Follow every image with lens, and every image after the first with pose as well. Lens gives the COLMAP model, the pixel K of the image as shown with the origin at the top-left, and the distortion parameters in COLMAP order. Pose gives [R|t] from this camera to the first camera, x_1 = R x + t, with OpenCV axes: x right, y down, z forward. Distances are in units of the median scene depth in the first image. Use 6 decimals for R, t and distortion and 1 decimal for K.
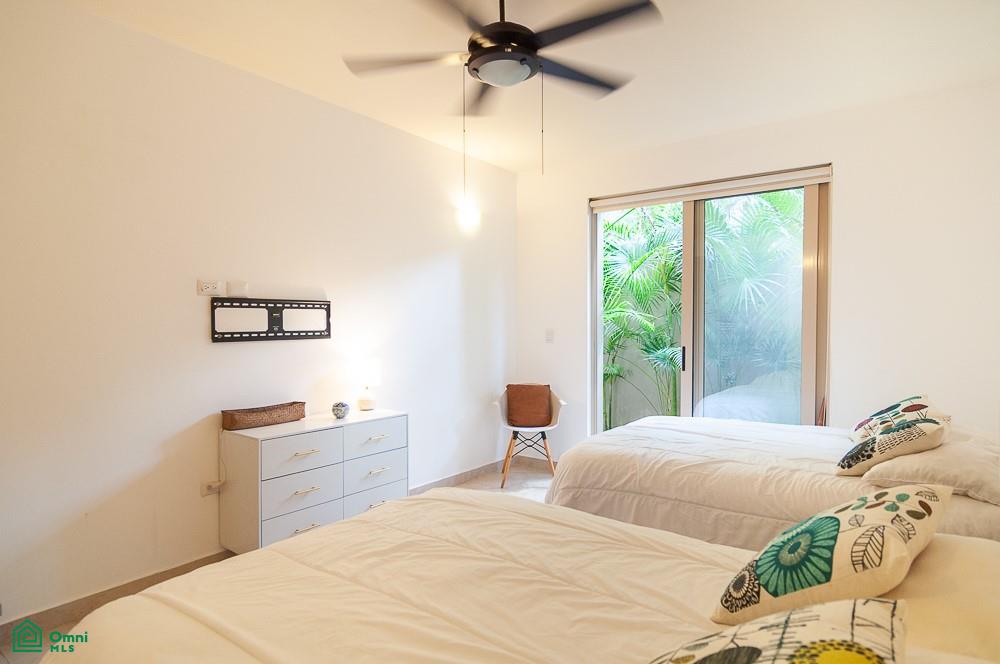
lens RADIAL K [[537.2, 0, 496.6], [0, 537.2, 335.3], [0, 0, 1]] dist [-0.000752, -0.000241]
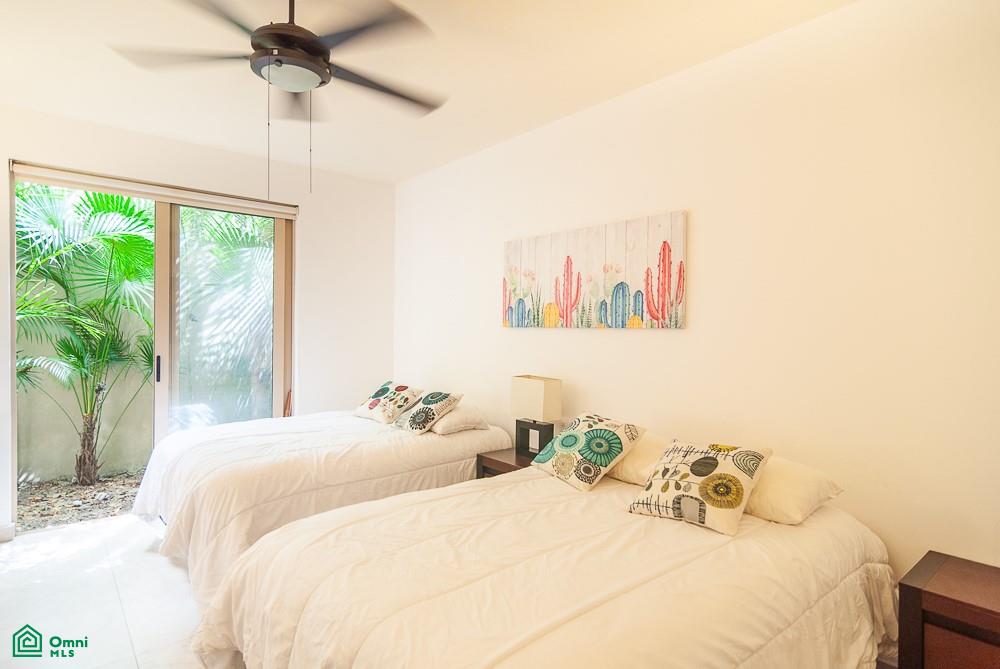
lens RADIAL K [[515.5, 0, 500.0], [0, 515.5, 334.5], [0, 0, 1]] dist [-0.001028, -0.000257]
pose [[0.262221, -0.002469, 0.965005, -0.681349], [0.005212, 0.999986, 0.001142, -0.026696], [-0.964994, 0.004730, 0.262230, 0.358236]]
